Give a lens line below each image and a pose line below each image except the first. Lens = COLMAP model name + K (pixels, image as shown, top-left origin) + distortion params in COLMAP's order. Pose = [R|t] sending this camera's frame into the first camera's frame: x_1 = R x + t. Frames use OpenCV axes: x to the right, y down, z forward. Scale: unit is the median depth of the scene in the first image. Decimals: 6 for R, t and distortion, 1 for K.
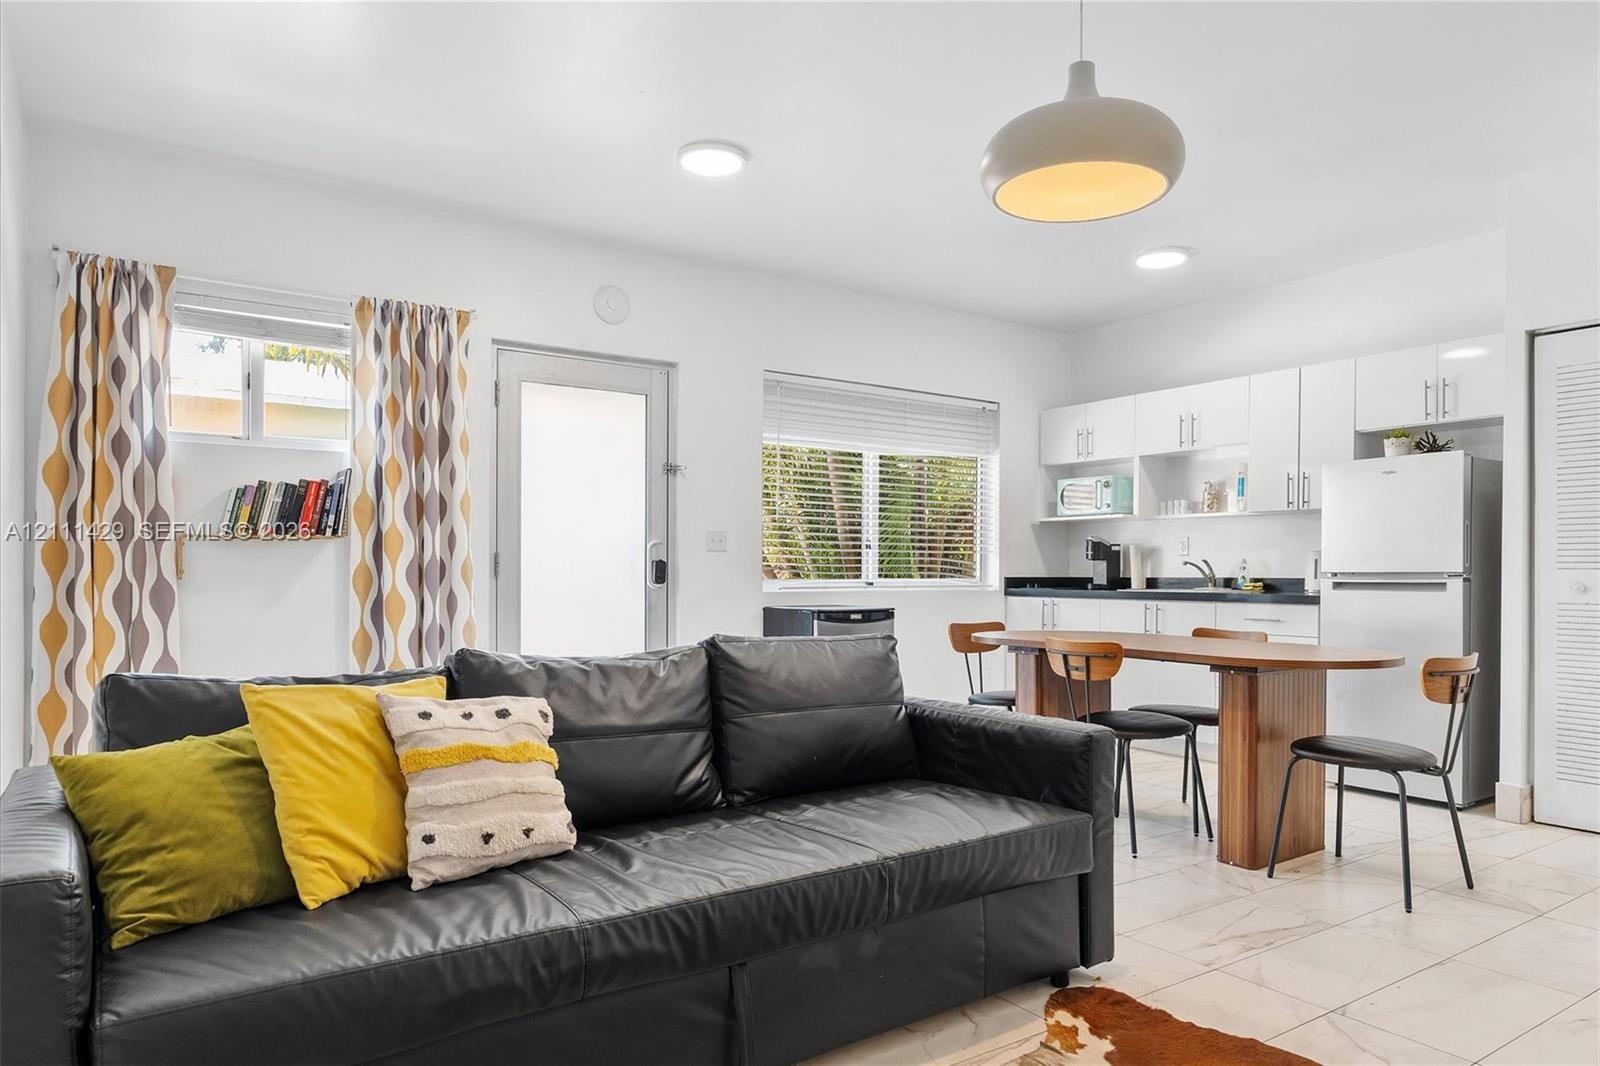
lens RADIAL K [[976.0, 0, 794.1], [0, 976.0, 577.3], [0, 0, 1]] dist [0.003354, 0.001891]
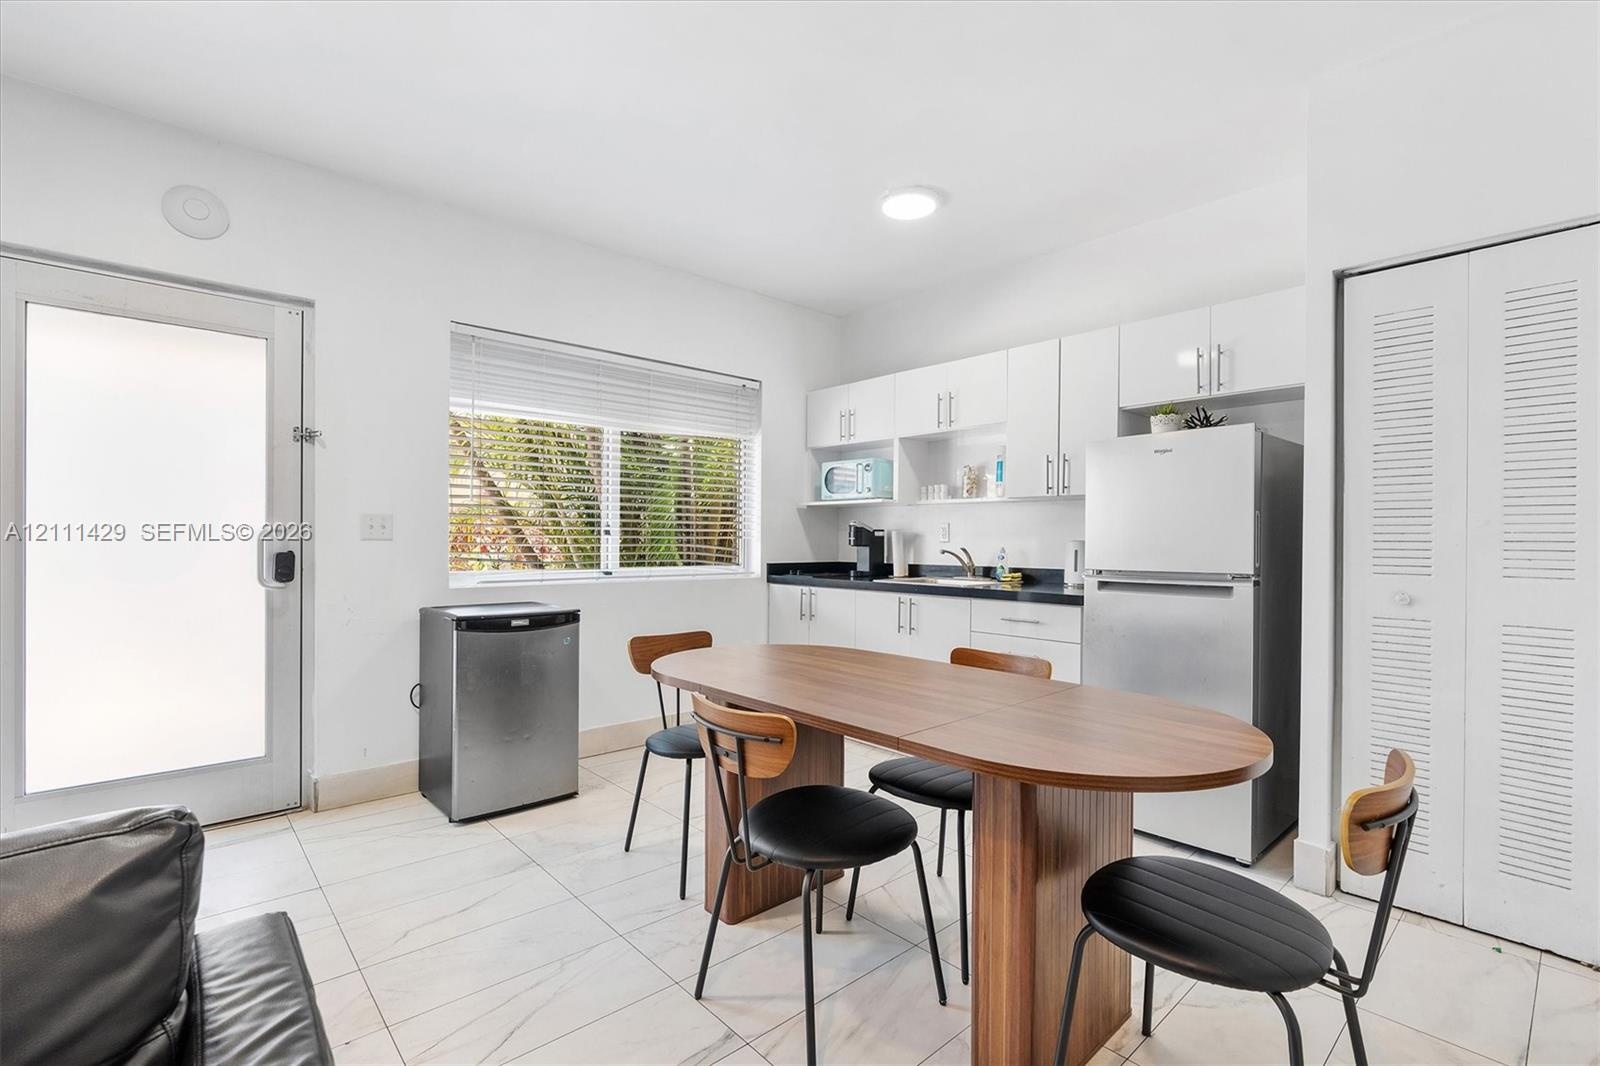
lens RADIAL K [[708.3, 0, 796.6], [0, 708.3, 543.2], [0, 0, 1]] dist [-0.003038, -0.000174]
pose [[0.990983, 0.001038, 0.133987, 0.164623], [-0.000976, 0.999999, -0.000525, -0.021546], [-0.133987, 0.000390, 0.990983, 0.334678]]
